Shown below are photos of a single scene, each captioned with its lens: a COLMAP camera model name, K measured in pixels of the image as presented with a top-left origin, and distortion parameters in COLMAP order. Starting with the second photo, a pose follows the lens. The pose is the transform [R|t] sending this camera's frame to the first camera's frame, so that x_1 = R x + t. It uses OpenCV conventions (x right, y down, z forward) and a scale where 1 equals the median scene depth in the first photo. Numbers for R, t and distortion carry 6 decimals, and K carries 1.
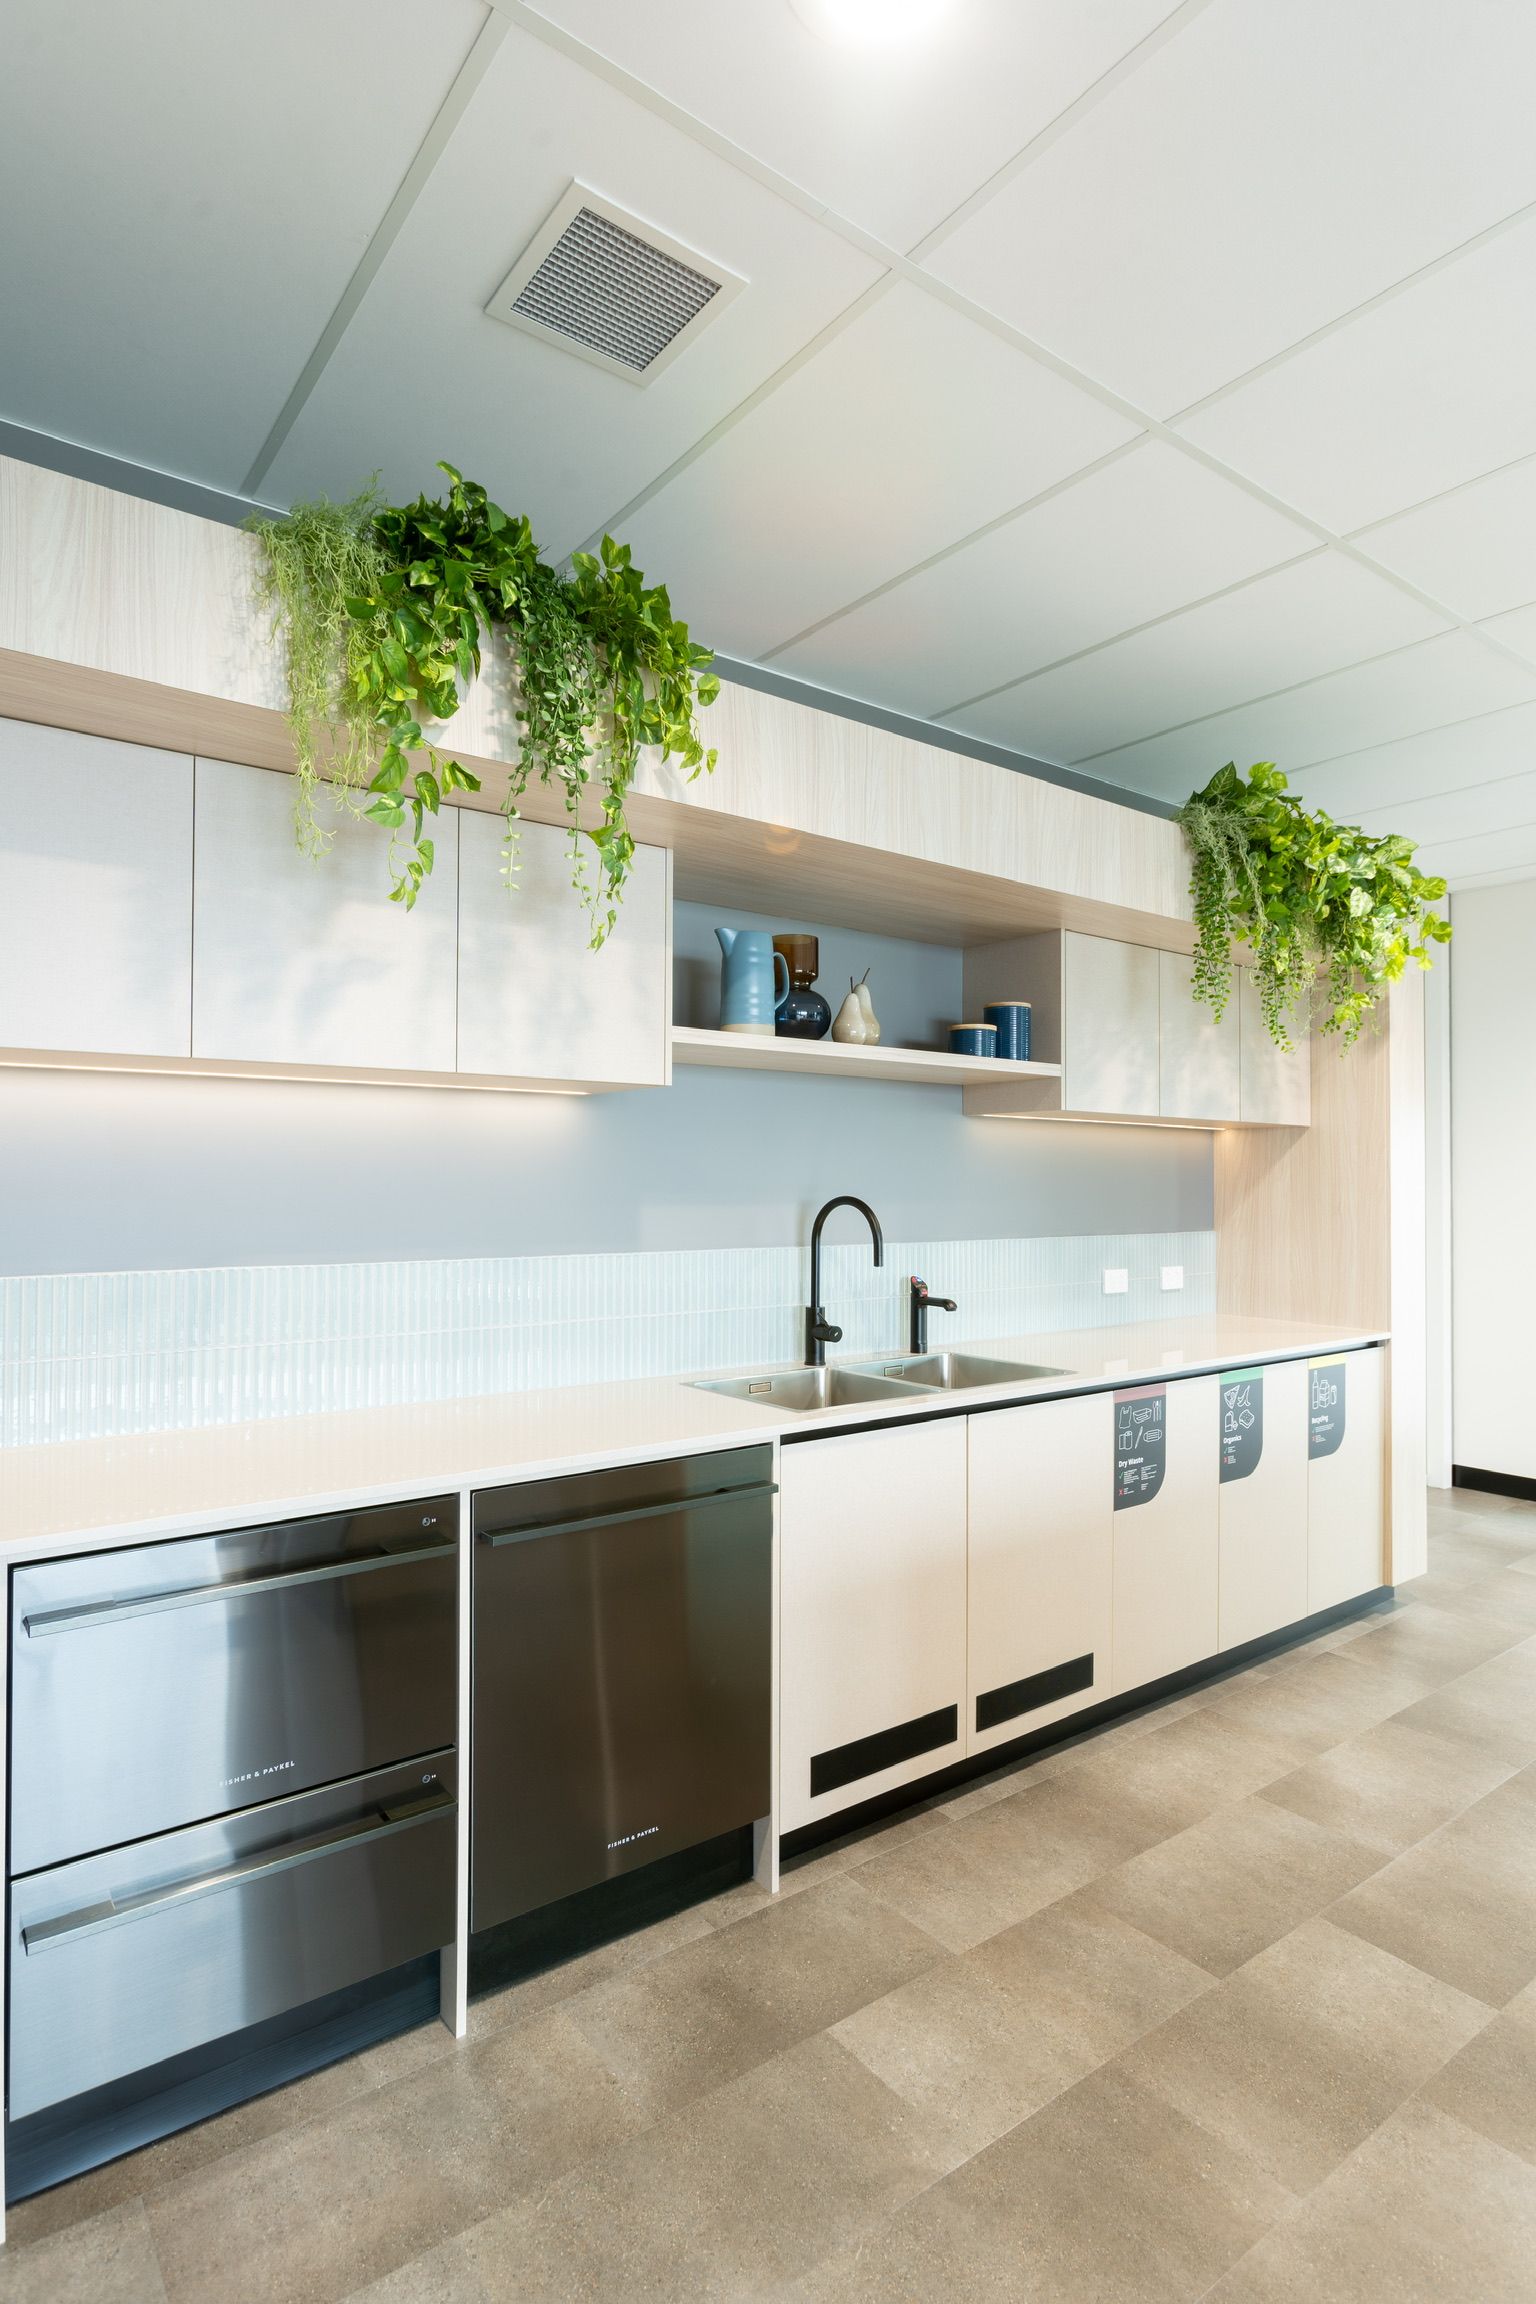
lens RADIAL K [[1171.2, 0, 768.0], [0, 1171.2, 1152.0], [0, 0, 1]] dist [-0.002070, 0.000007]
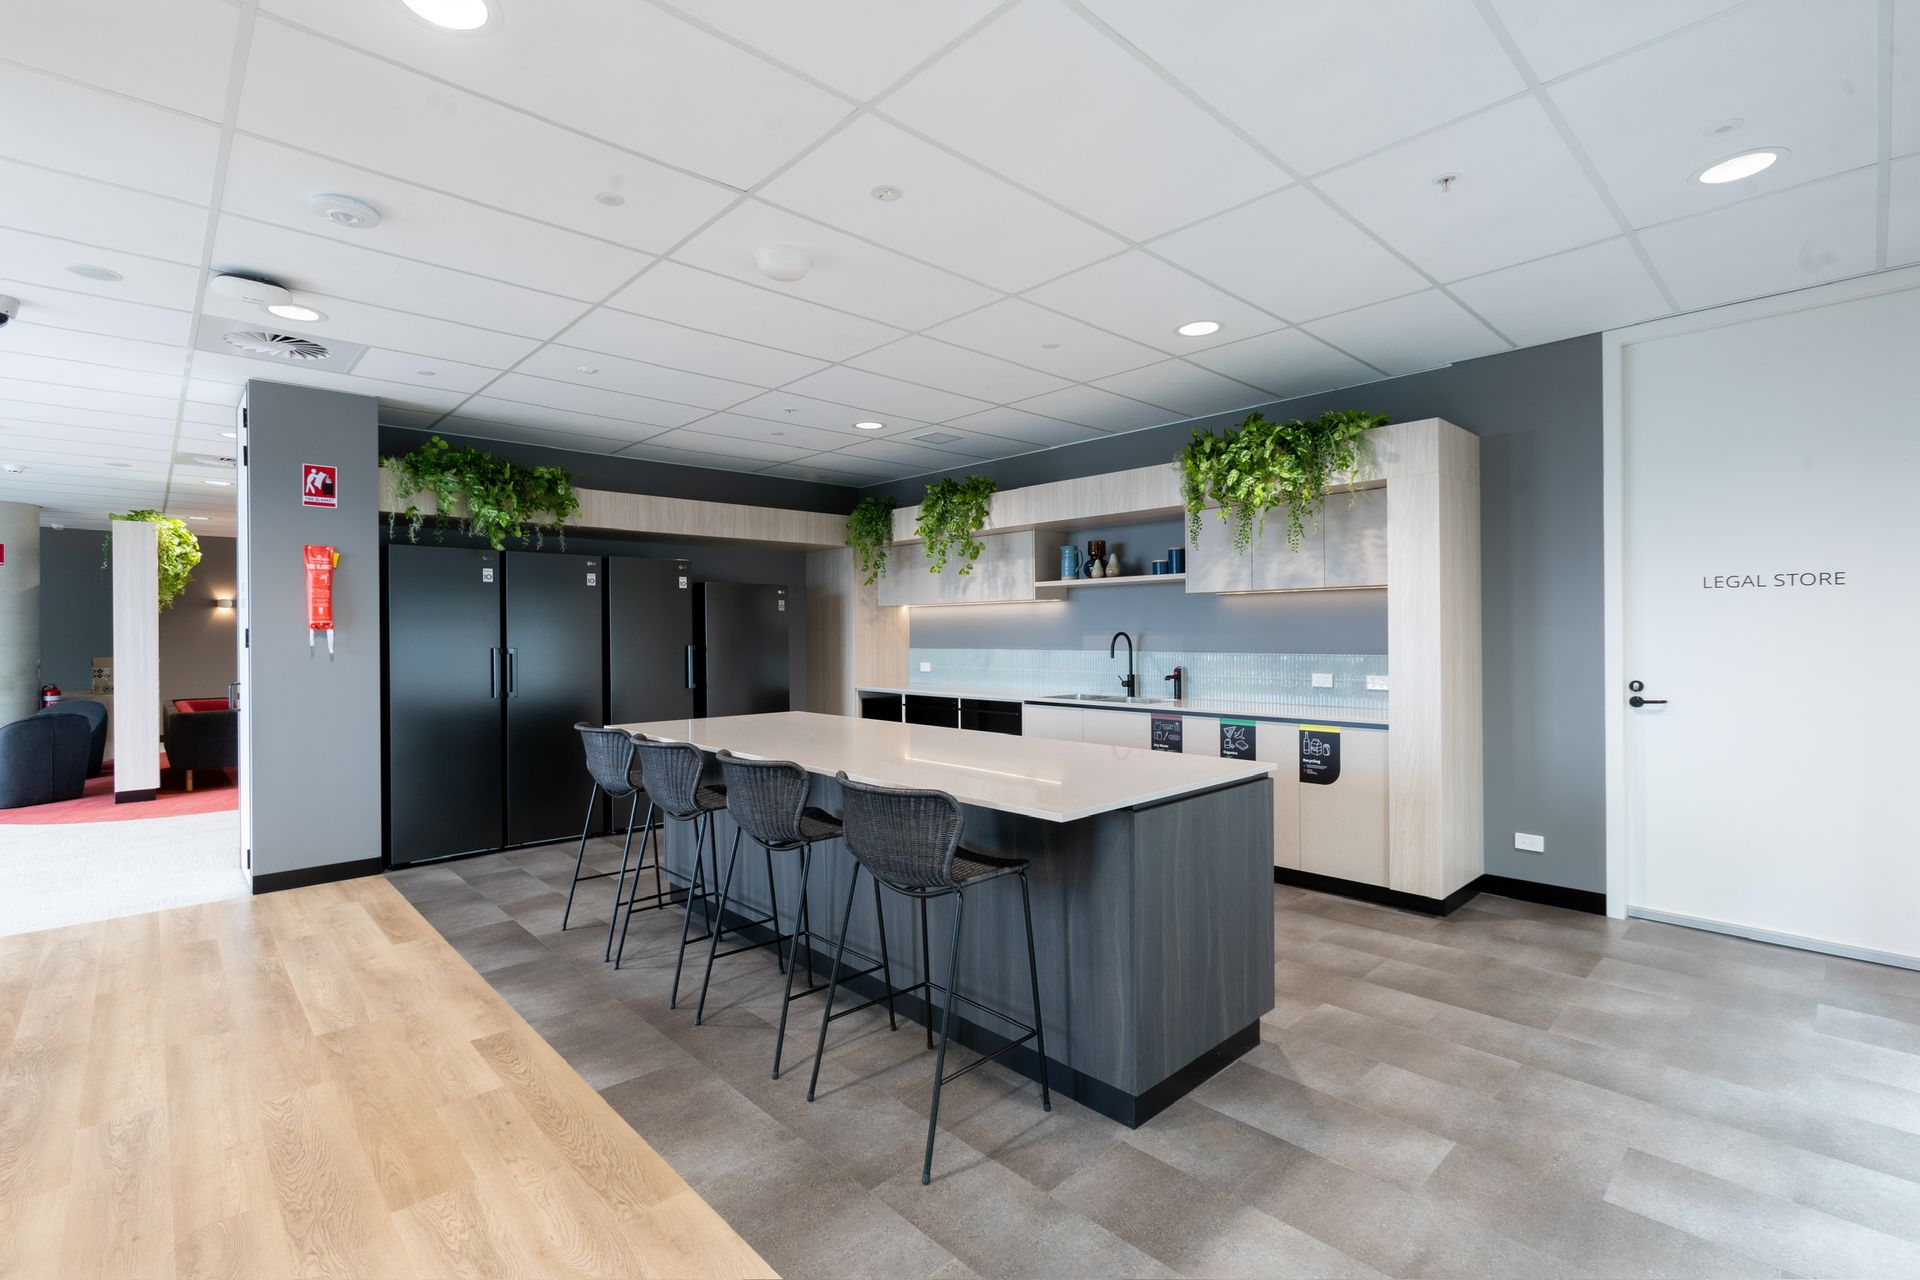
lens RADIAL K [[866.8, 0, 960.0], [0, 866.8, 640.0], [0, 0, 1]] dist [0.000469, 0.000009]
pose [[0.108147, 0.000933, -0.994135, 1.843810], [0.031012, 0.999510, 0.004312, 0.032914], [0.993651, -0.031296, 0.108065, 0.392632]]
